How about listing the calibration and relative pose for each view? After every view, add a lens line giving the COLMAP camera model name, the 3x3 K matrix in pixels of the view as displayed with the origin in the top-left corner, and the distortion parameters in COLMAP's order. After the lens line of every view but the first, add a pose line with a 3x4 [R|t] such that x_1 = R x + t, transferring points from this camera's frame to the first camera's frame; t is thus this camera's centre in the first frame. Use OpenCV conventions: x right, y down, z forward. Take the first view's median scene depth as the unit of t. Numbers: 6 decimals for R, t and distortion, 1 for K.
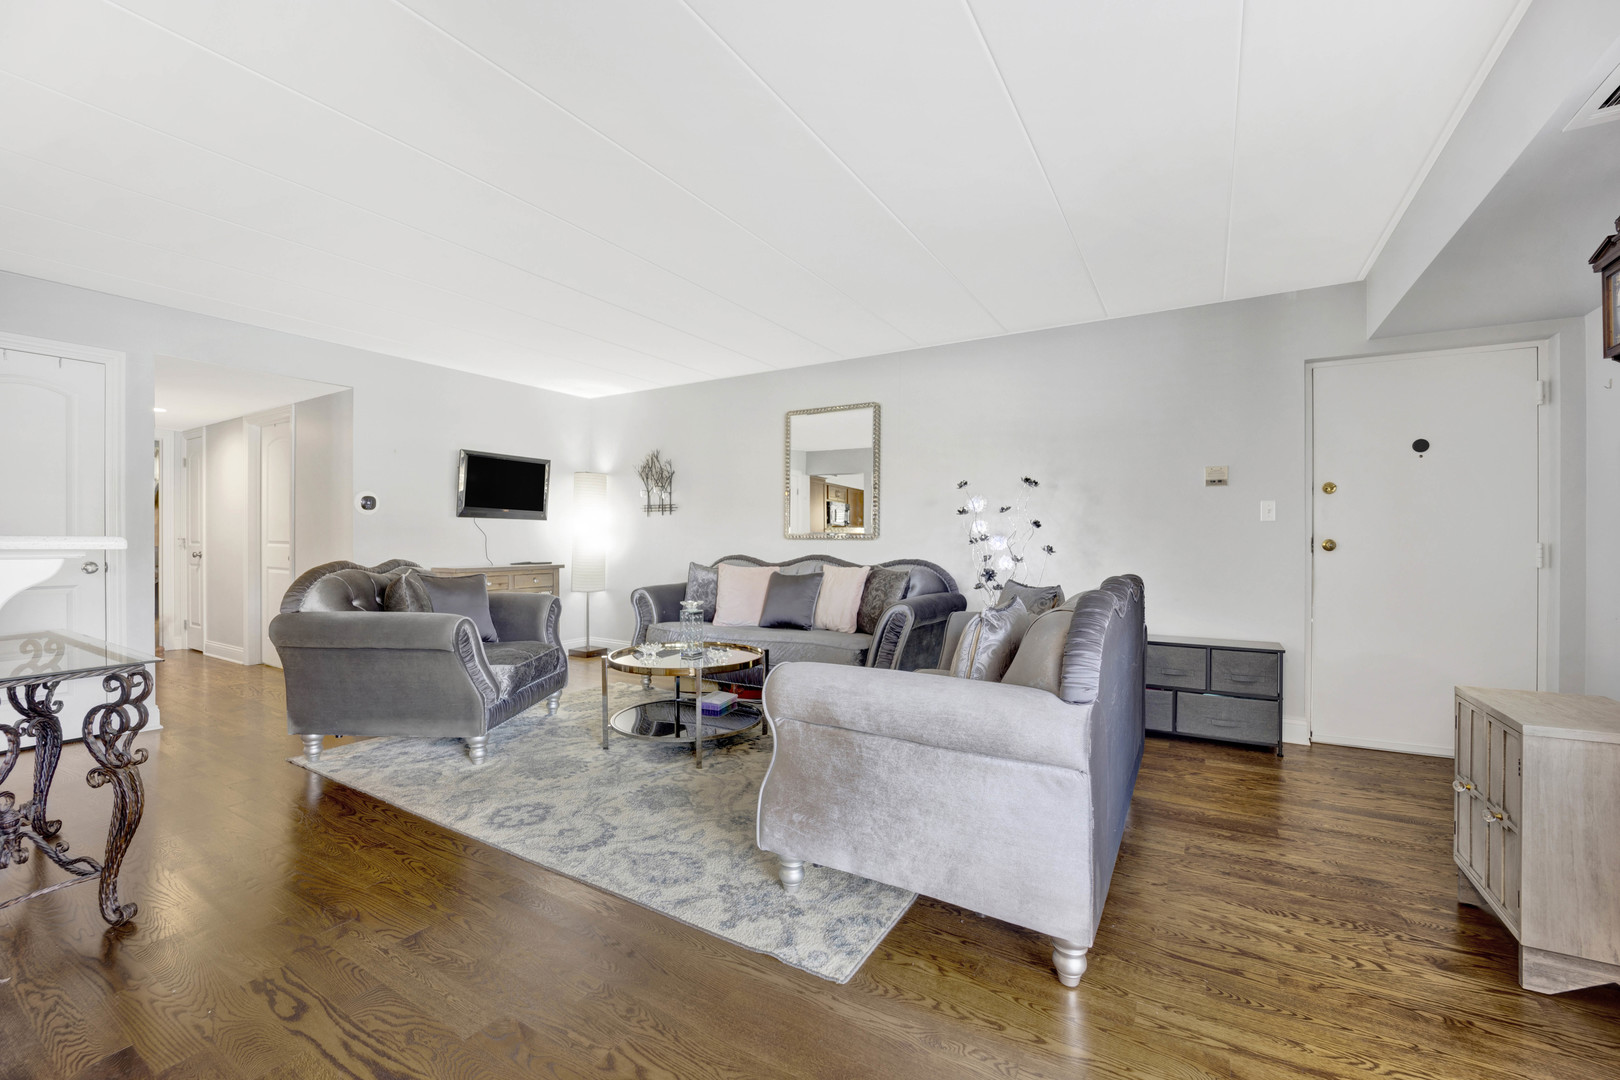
lens RADIAL K [[673.5, 0, 803.7], [0, 673.5, 534.5], [0, 0, 1]] dist [-0.001634, -0.000175]
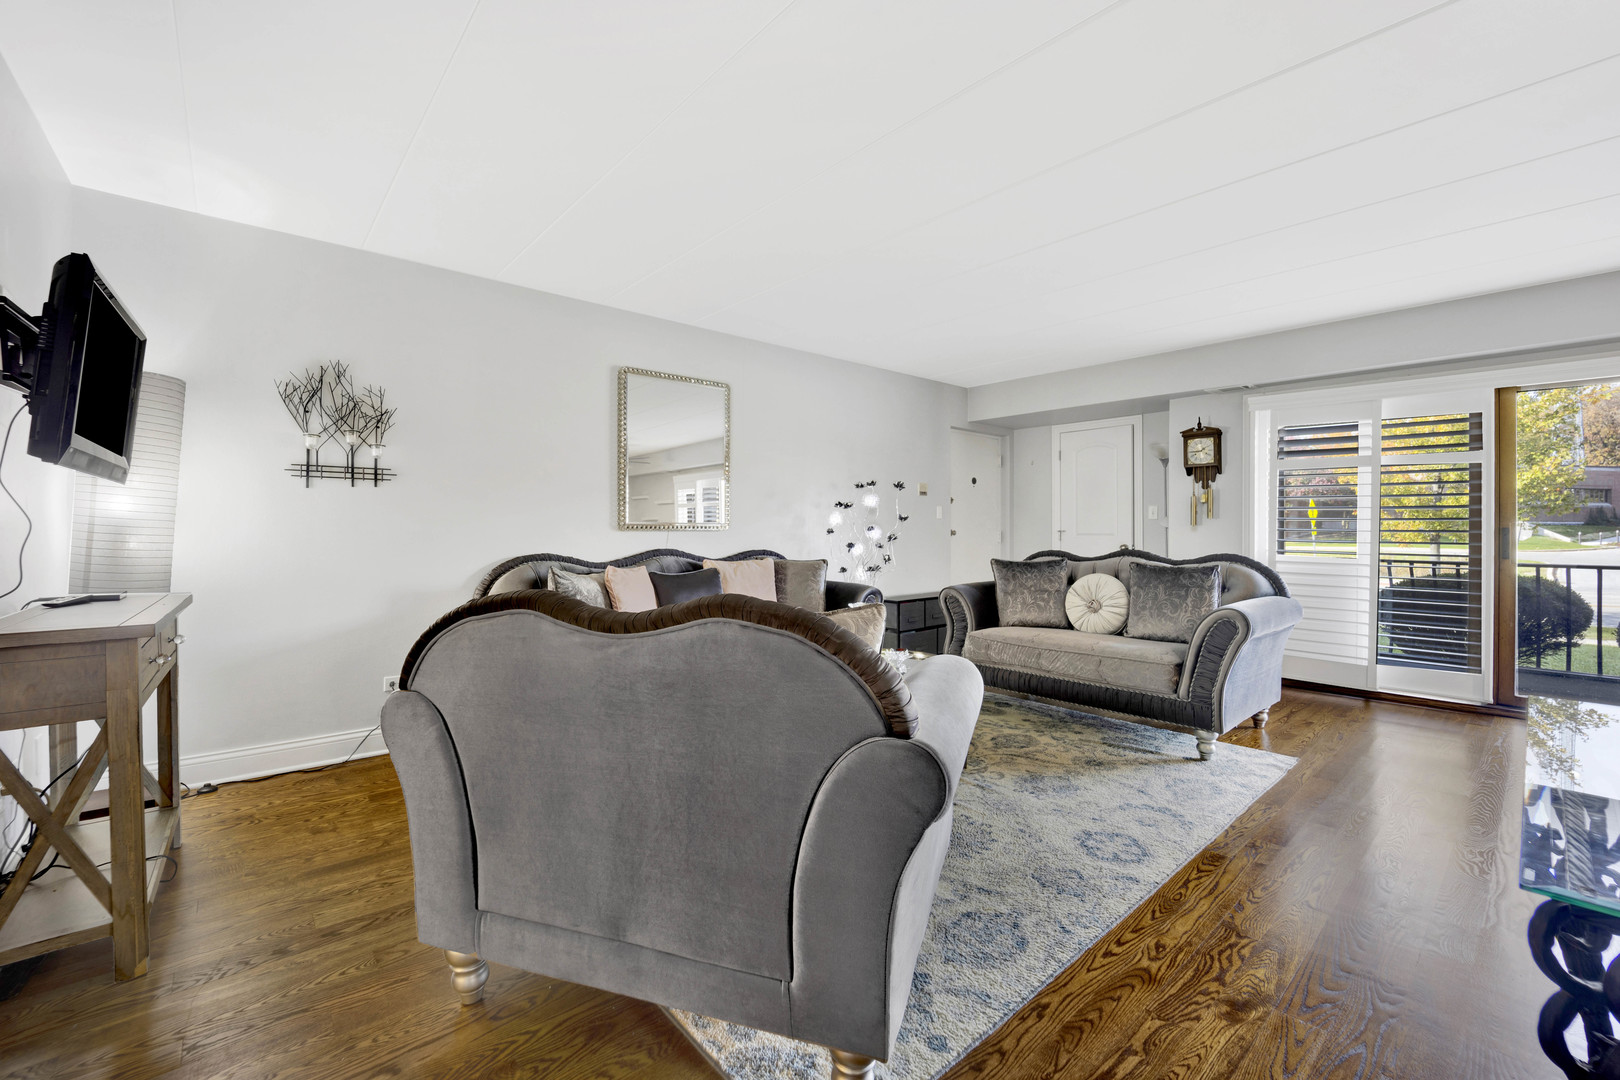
lens RADIAL K [[660.0, 0, 799.7], [0, 660.0, 535.4], [0, 0, 1]] dist [-0.016796, -0.000183]
pose [[0.301231, -0.014874, 0.953435, -1.374504], [-0.007983, 0.999804, 0.018119, -0.004492], [-0.953518, -0.013069, 0.301054, 1.149946]]
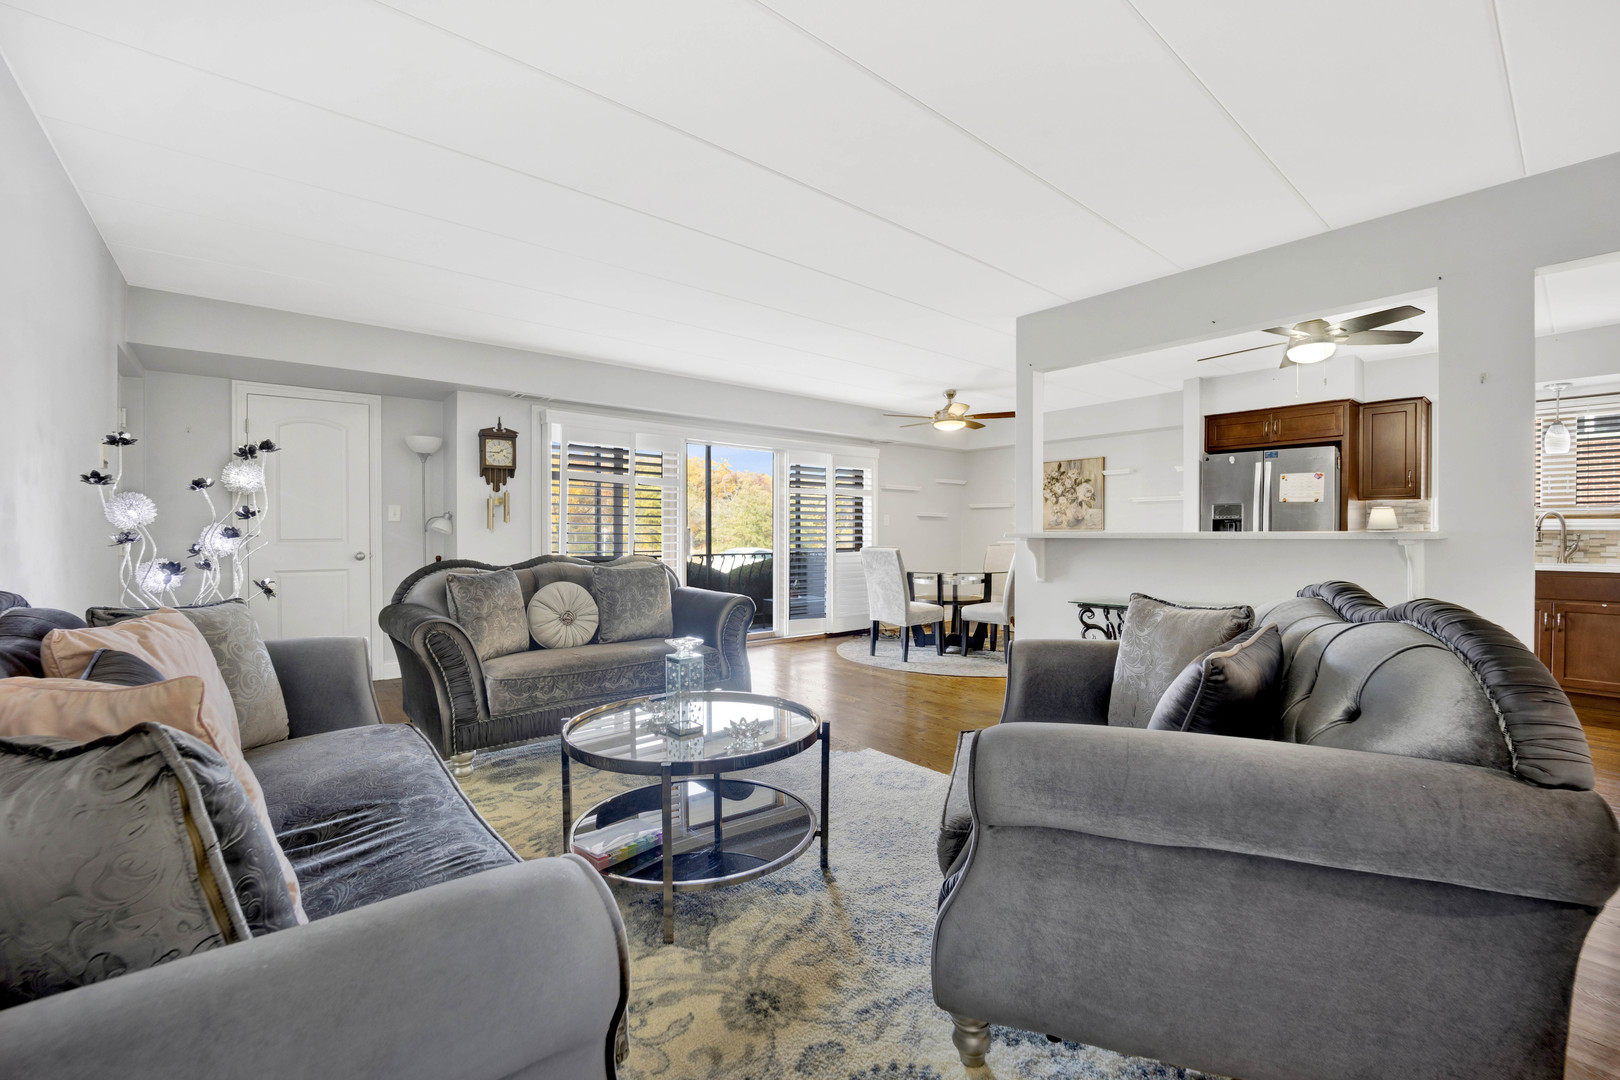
lens RADIAL K [[673.5, 0, 803.7], [0, 673.5, 534.5], [0, 0, 1]] dist [-0.001634, -0.000175]
pose [[-0.948265, -0.007033, 0.317402, -0.600326], [-0.008434, 0.999960, -0.003041, 0.006884], [-0.317368, -0.005560, -0.948286, 2.190275]]
